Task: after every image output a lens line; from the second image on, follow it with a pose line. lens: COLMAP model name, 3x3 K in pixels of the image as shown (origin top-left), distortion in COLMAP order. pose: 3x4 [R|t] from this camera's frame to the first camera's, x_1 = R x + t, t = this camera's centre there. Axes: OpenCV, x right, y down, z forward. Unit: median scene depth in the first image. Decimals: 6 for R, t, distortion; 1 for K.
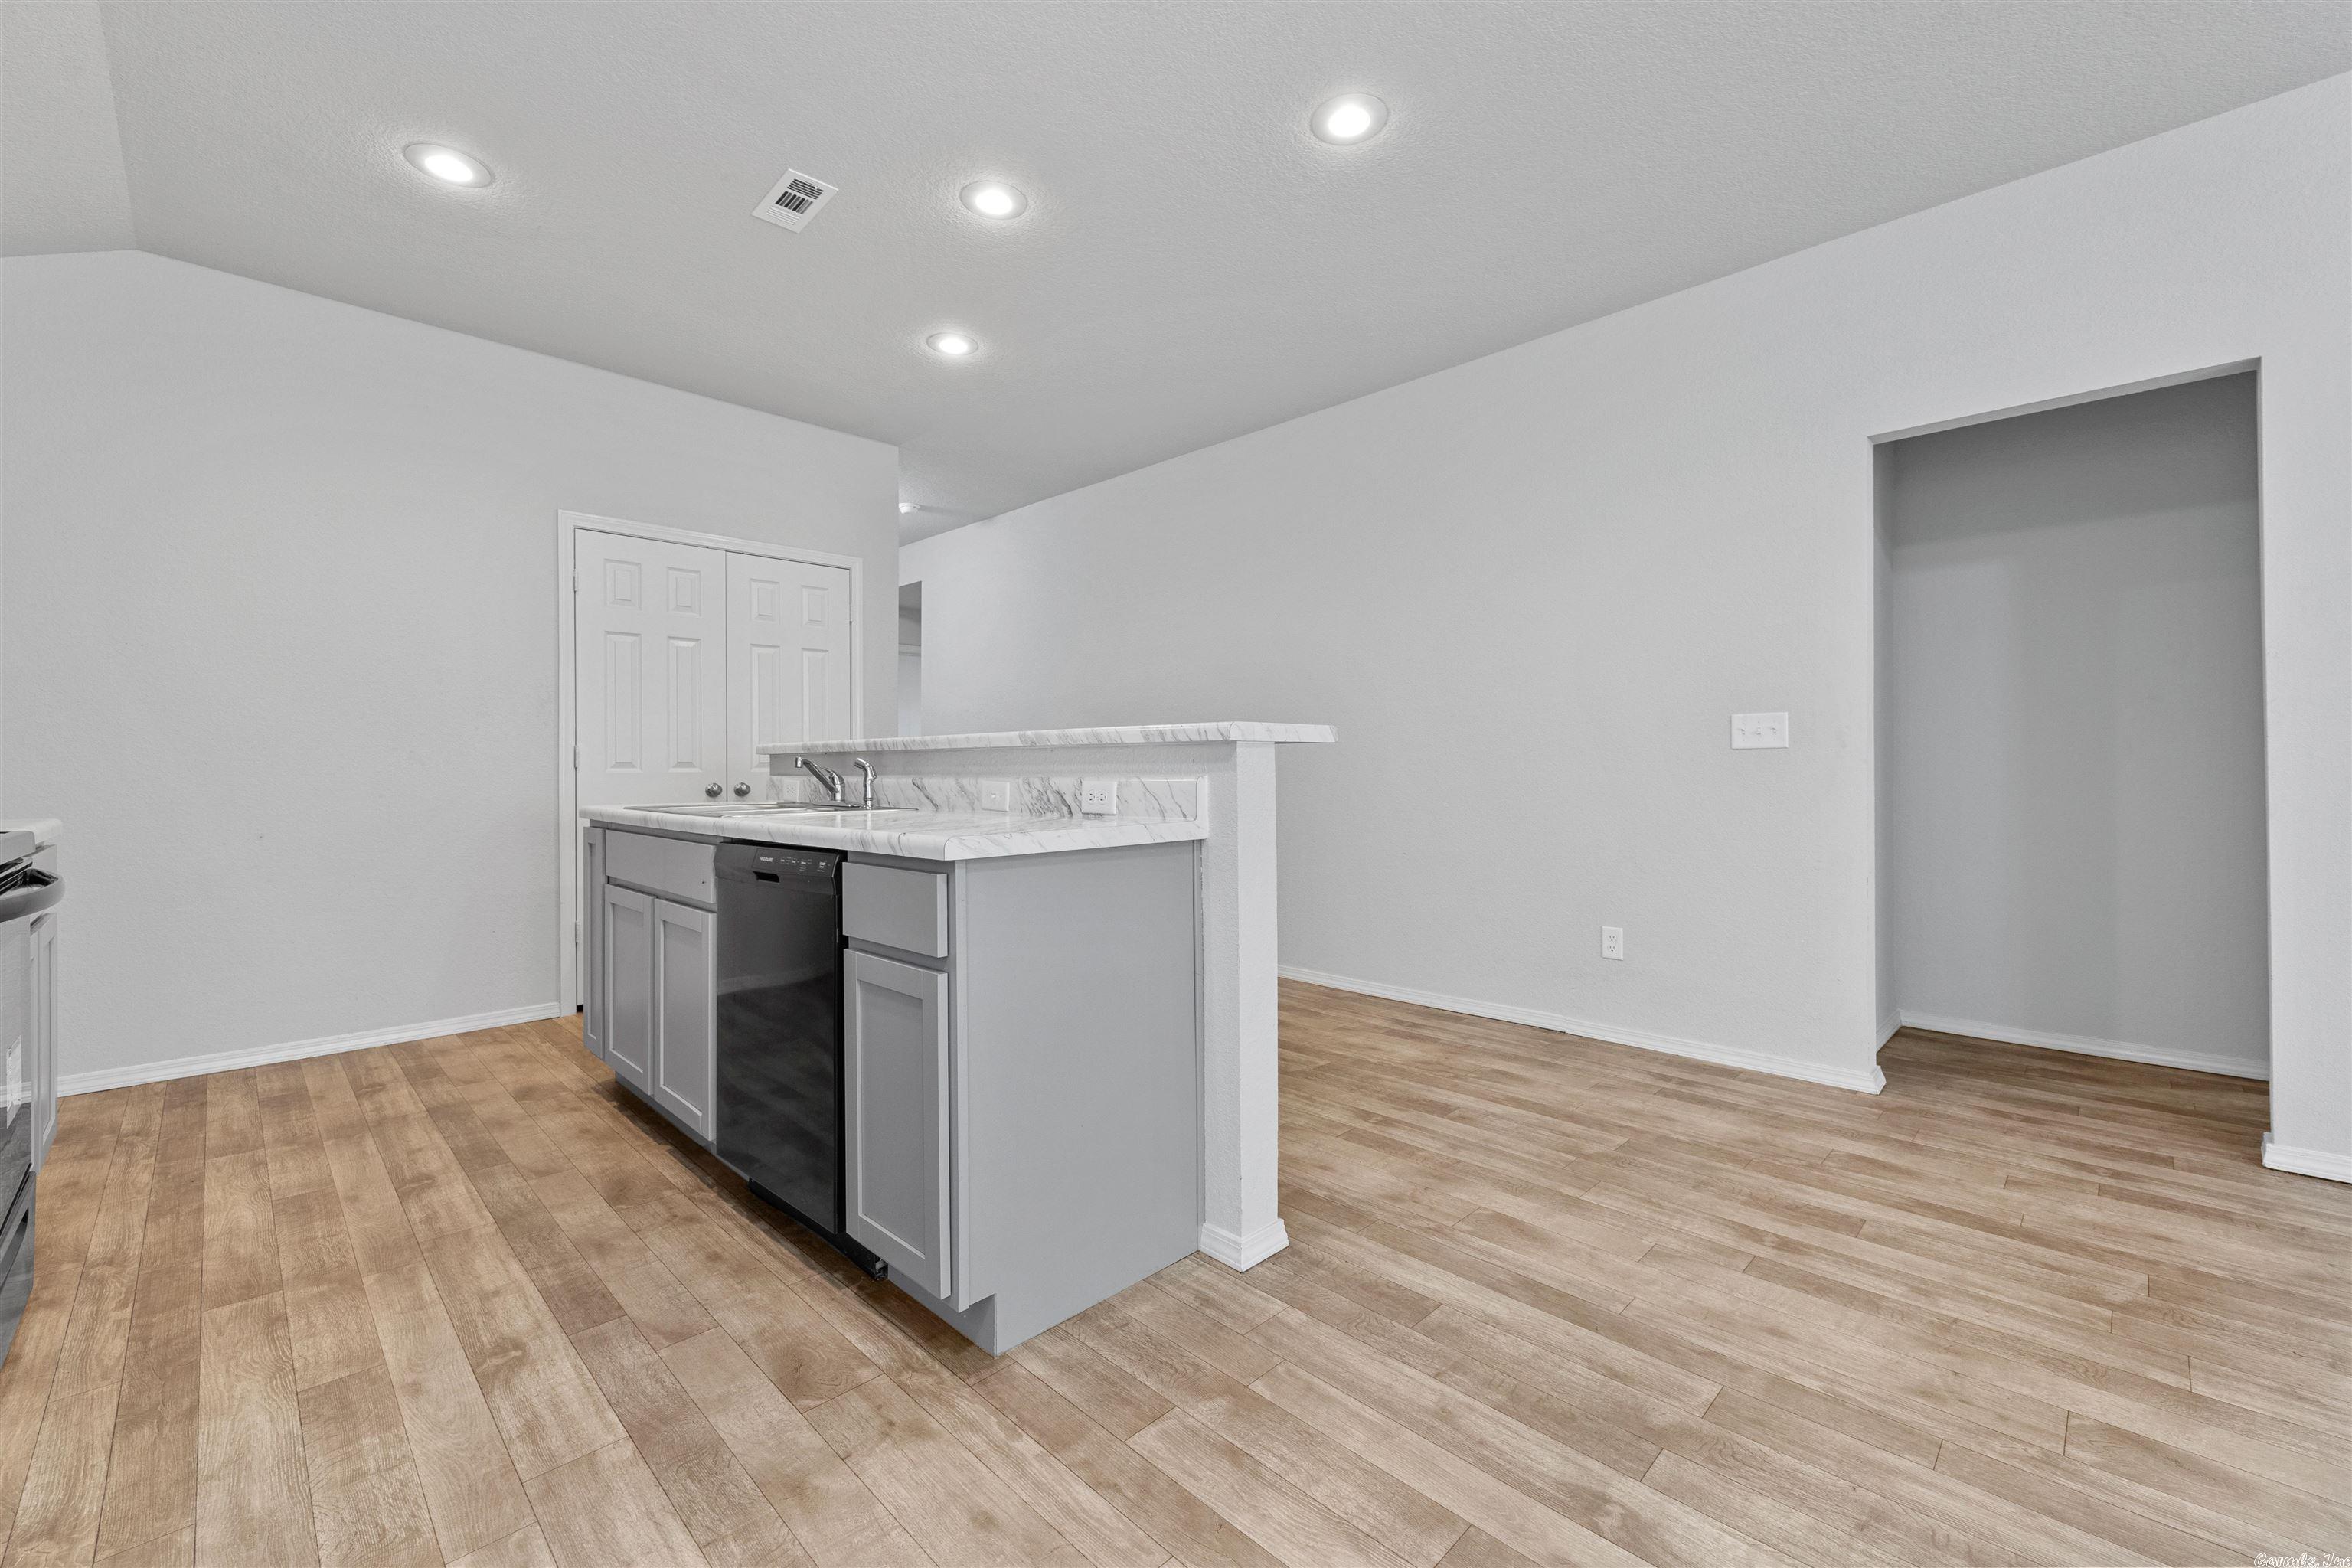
lens RADIAL K [[955.7, 0, 1172.6], [0, 955.7, 769.8], [0, 0, 1]] dist [-0.000166, -0.000734]
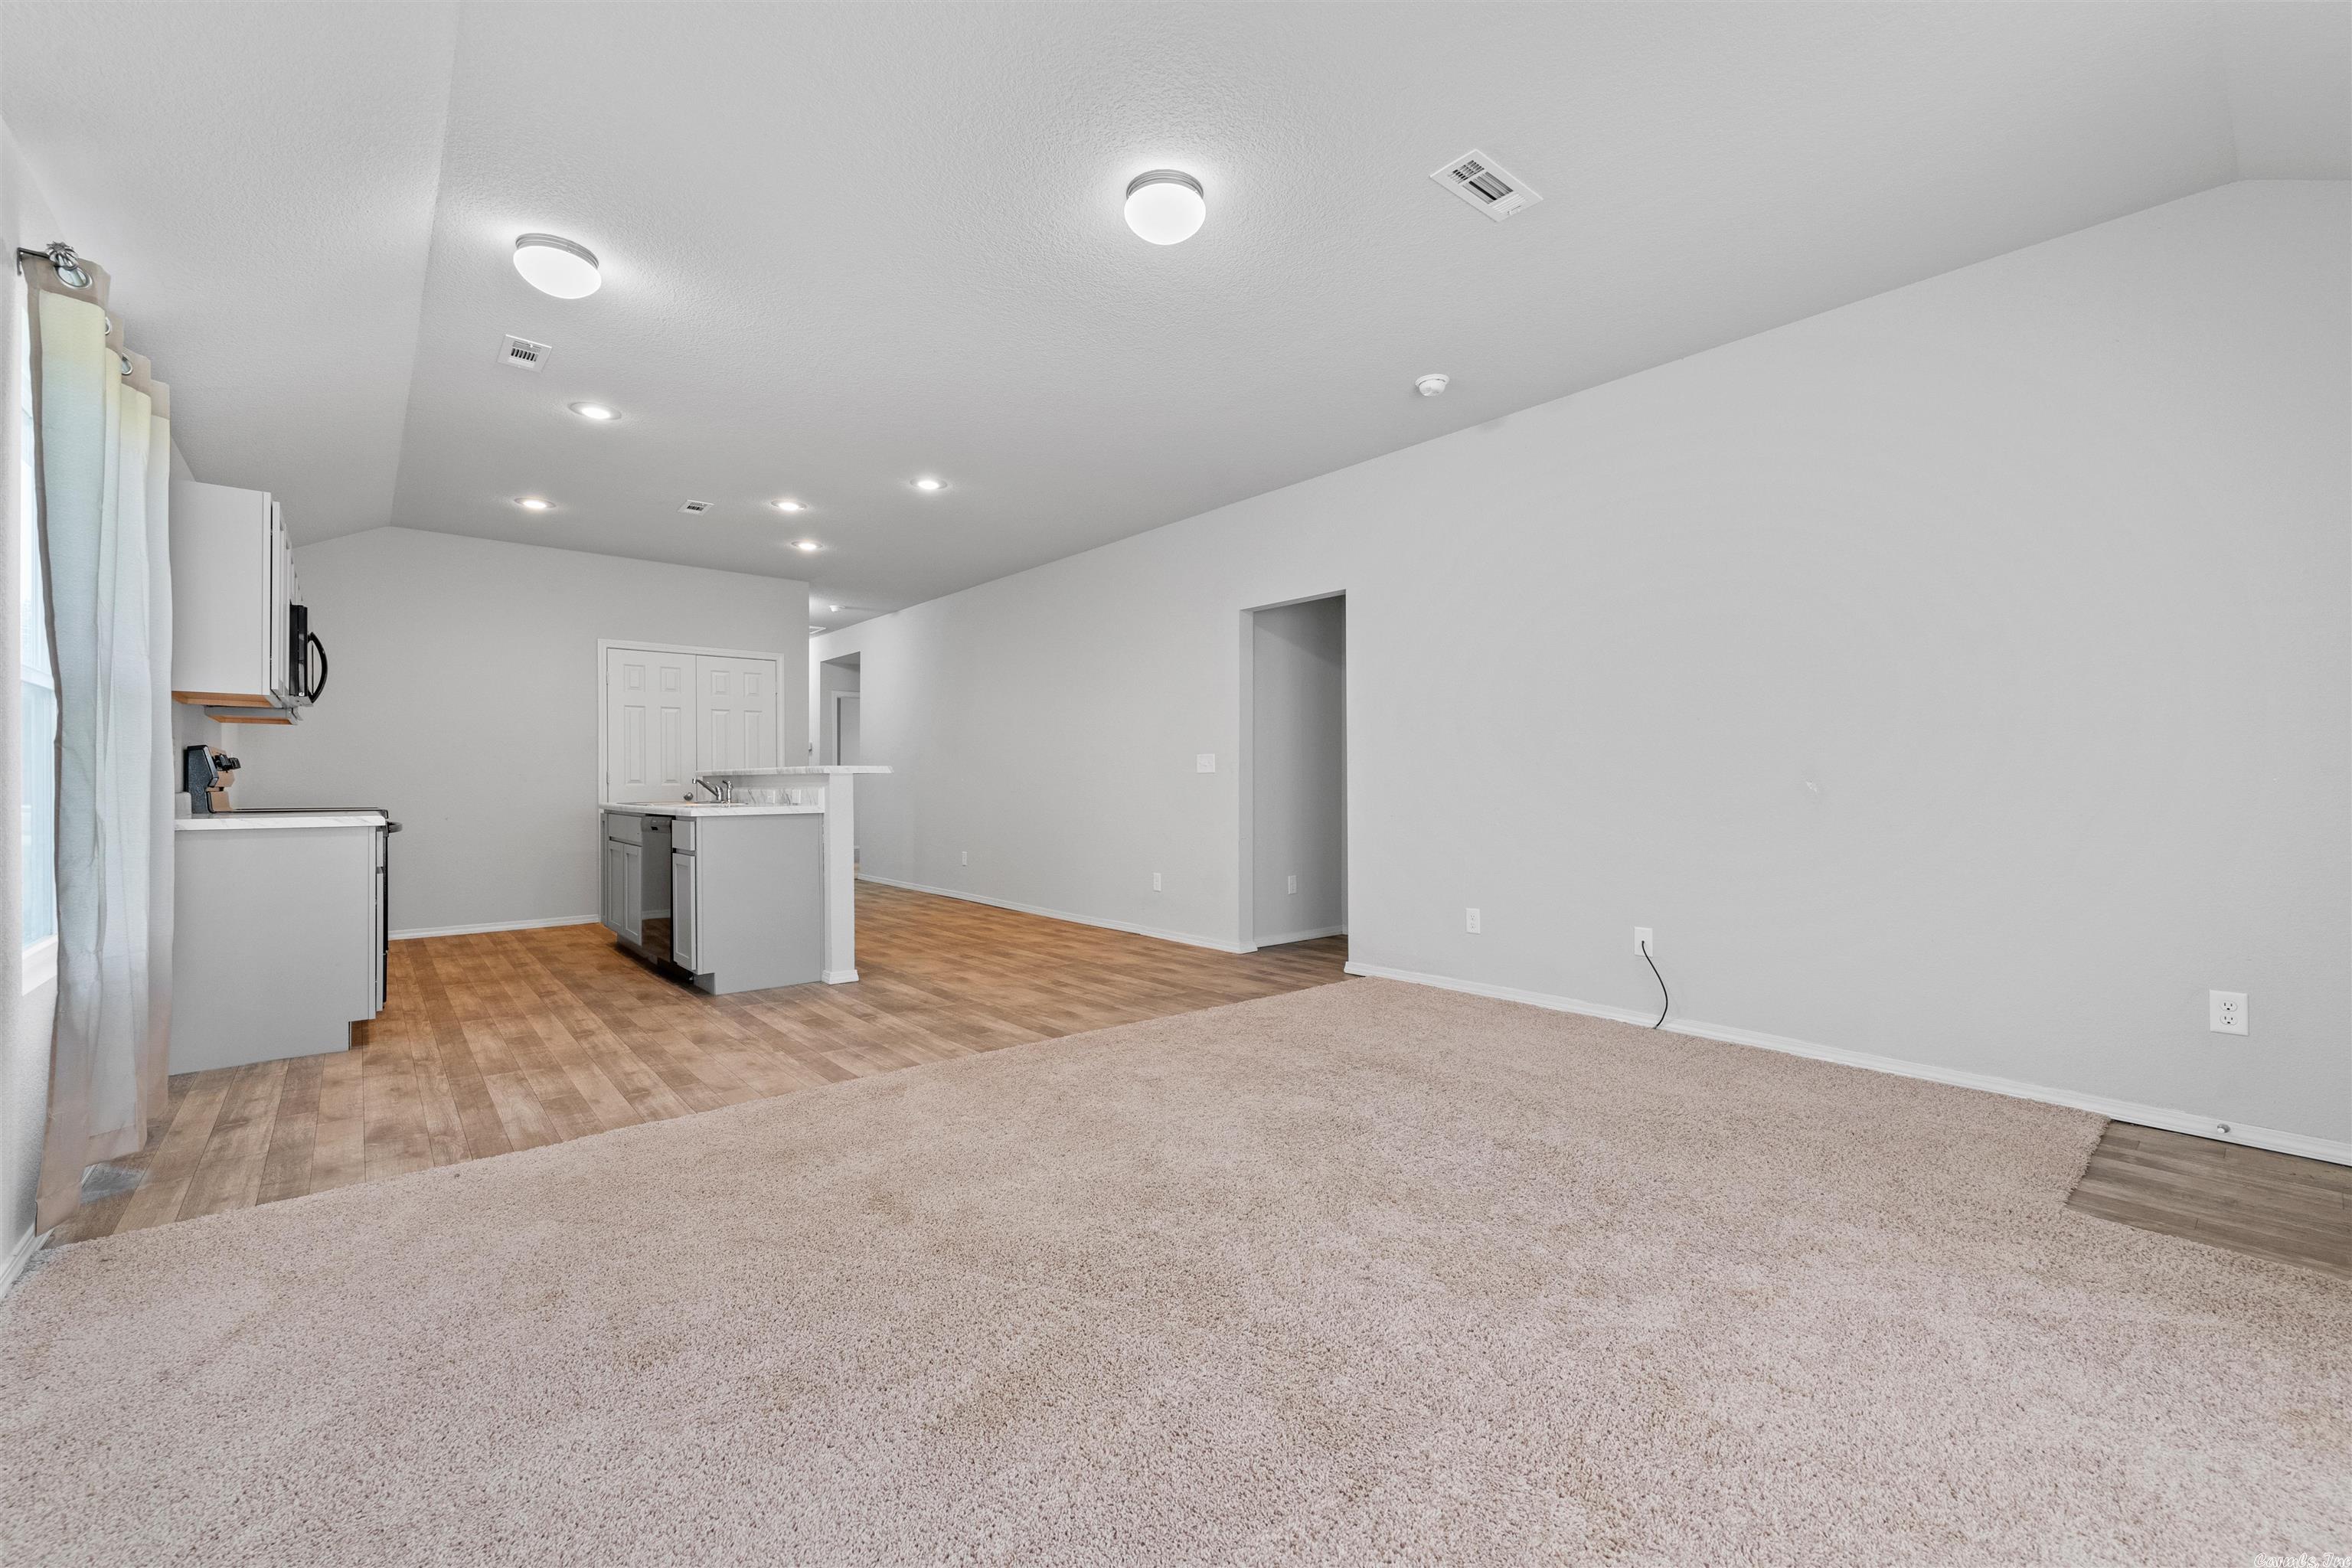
lens RADIAL K [[959.4, 0, 1176.0], [0, 959.4, 784.0], [0, 0, 1]] dist [-0.000541, -0.000223]
pose [[0.997007, 0.001207, -0.077304, 0.879232], [-0.001126, 0.999999, 0.001093, -0.004806], [0.077305, -0.001002, 0.997007, -1.081318]]
